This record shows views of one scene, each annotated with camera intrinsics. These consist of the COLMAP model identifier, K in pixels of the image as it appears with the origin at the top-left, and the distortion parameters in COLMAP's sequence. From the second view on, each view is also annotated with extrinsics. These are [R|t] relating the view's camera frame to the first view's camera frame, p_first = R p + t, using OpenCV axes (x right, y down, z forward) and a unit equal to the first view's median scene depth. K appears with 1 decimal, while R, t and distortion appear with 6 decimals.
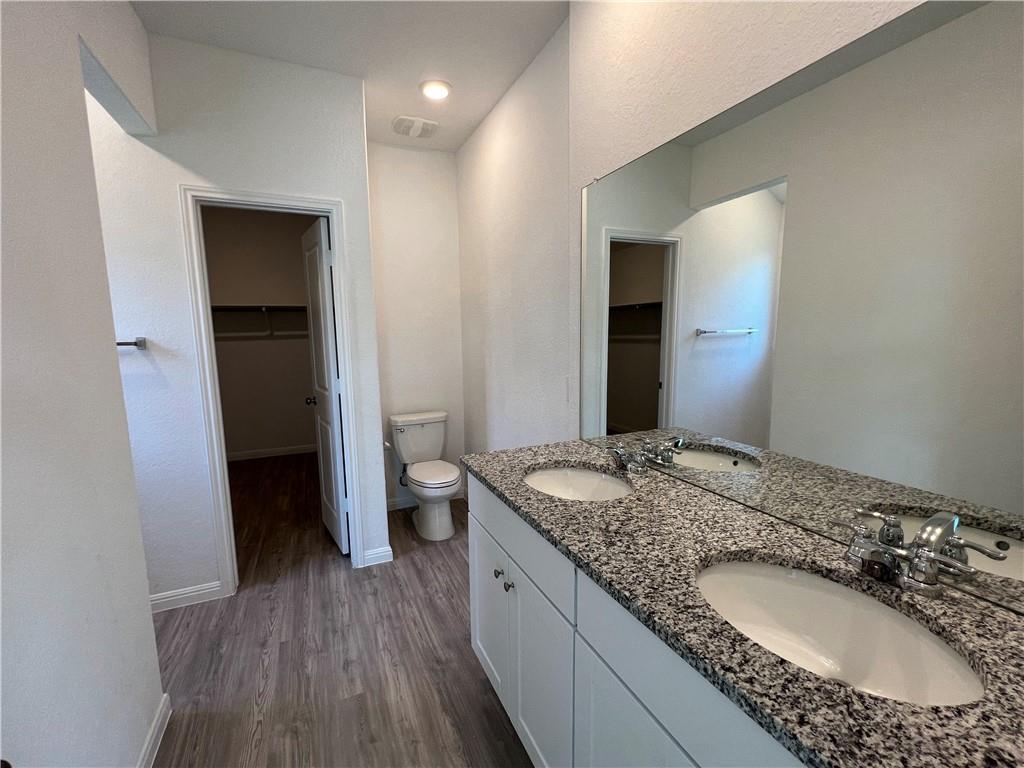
lens RADIAL K [[414.0, 0, 508.8], [0, 414.0, 386.1], [0, 0, 1]] dist [-0.001244, -0.000060]
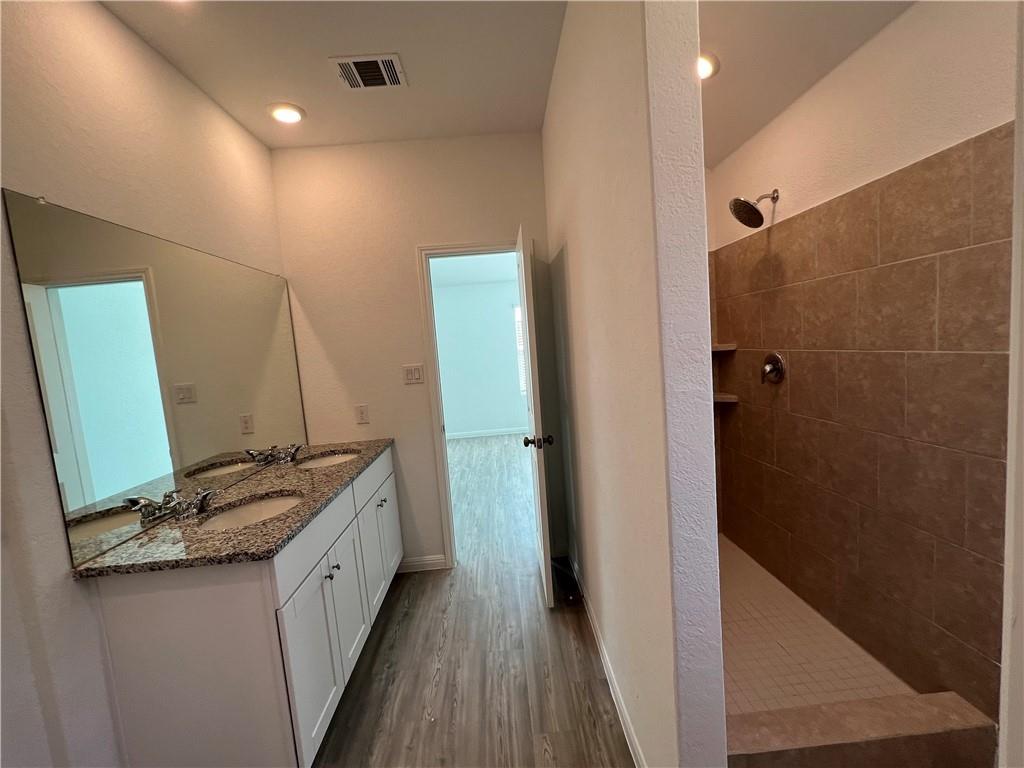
lens RADIAL K [[414.0, 0, 513.9], [0, 414.0, 382.7], [0, 0, 1]] dist [-0.001244, -0.000060]
pose [[-0.915372, 0.042521, 0.400358, -0.953112], [0.133201, 0.970392, 0.201484, -0.238051], [-0.379937, 0.237761, -0.893934, 1.647440]]
